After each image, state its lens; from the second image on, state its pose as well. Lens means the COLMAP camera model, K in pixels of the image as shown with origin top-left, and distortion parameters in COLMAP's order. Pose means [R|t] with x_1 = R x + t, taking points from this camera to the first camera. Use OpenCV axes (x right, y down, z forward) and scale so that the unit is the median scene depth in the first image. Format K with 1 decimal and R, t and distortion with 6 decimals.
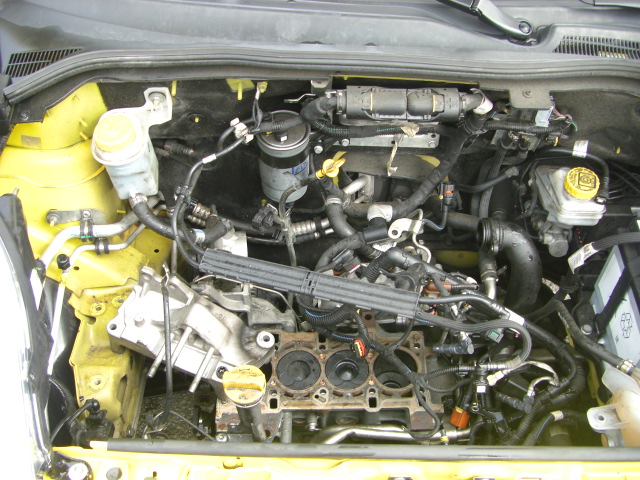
lens RADIAL K [[725.5, 0, 318.3], [0, 725.5, 236.8], [0, 0, 1]] dist [-0.143663, 0.000000]
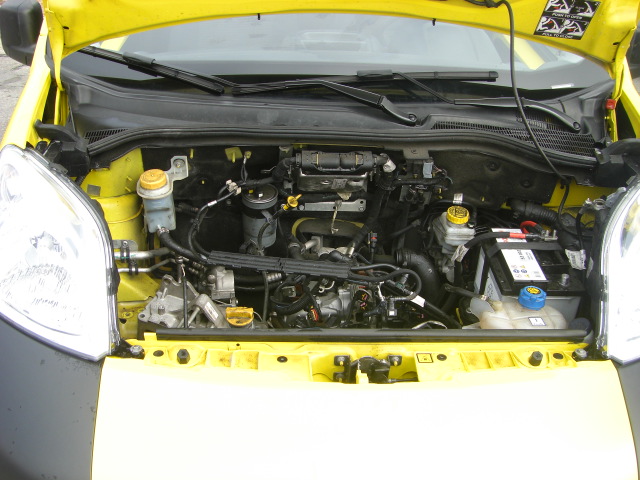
lens RADIAL K [[725.5, 0, 321.8], [0, 725.5, 240.3], [0, 0, 1]] dist [-0.143663, 0.000000]
pose [[0.997723, -0.010542, 0.066612, -0.023360], [0.028904, 0.959237, -0.281120, 0.399189], [-0.060933, 0.282406, 0.957358, -0.442956]]
